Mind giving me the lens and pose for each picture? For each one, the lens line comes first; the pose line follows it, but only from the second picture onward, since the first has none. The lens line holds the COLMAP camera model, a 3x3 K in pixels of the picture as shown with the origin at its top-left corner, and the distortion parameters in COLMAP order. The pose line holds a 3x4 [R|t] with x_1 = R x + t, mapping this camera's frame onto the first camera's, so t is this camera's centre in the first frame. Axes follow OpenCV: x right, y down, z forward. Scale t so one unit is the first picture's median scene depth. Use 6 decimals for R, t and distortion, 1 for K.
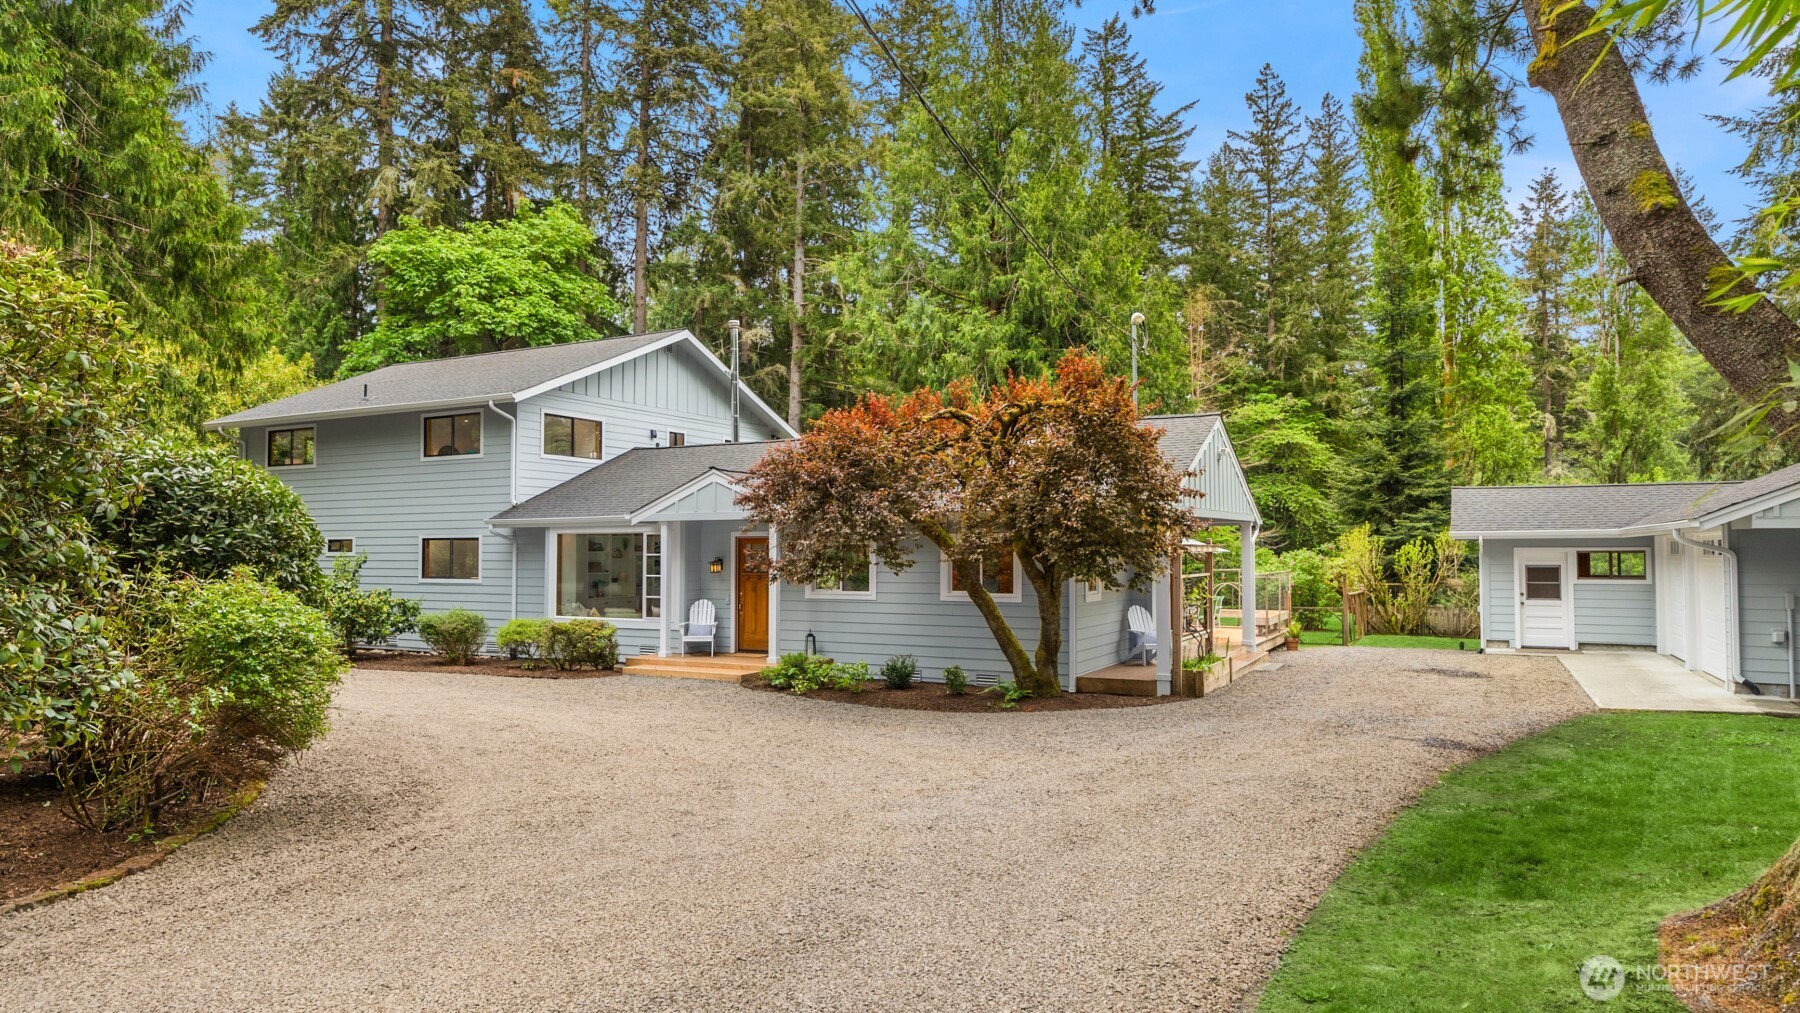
lens RADIAL K [[1112.5, 0, 901.8], [0, 1112.5, 509.4], [0, 0, 1]] dist [0.007434, -0.004926]
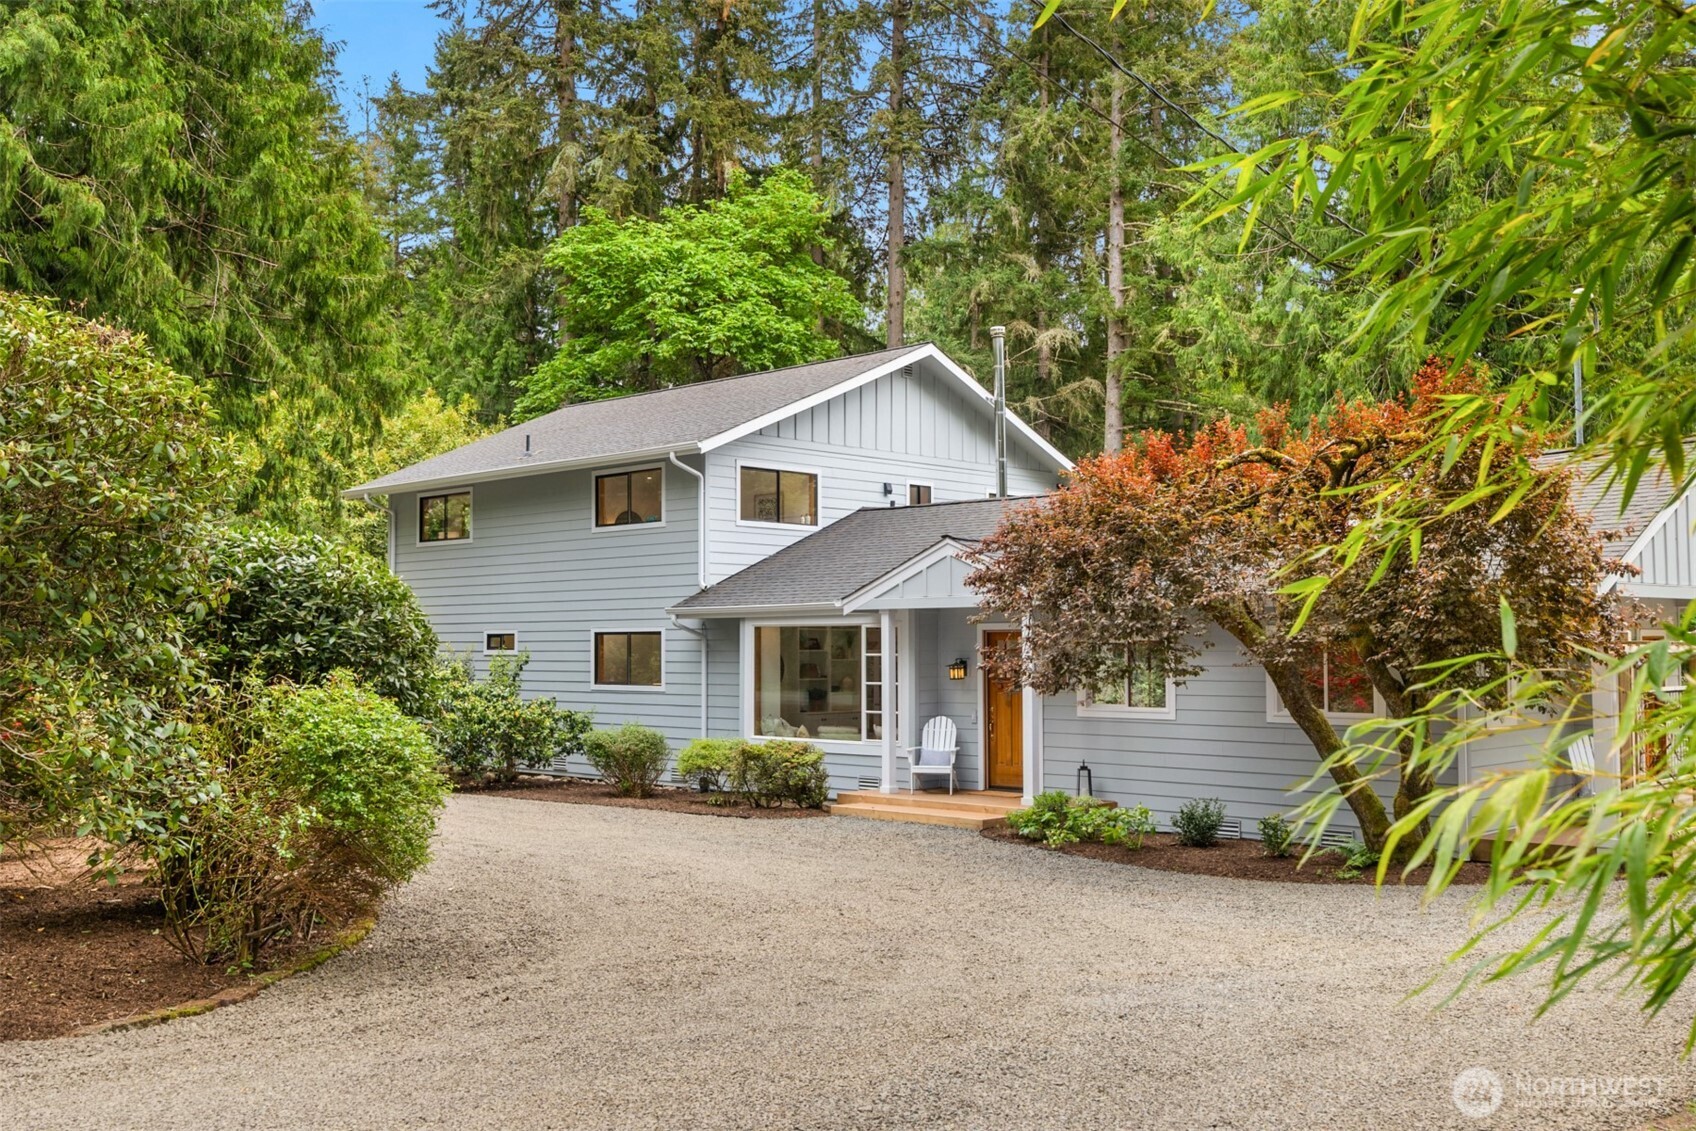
lens RADIAL K [[1652.5, 0, 847.7], [0, 1652.5, 567.6], [0, 0, 1]] dist [0.000677, 0.000000]
pose [[0.960316, -0.012205, -0.278648, 0.081571], [0.009375, 0.999890, -0.011489, -0.005634], [0.278758, 0.008421, 0.960325, -0.072506]]
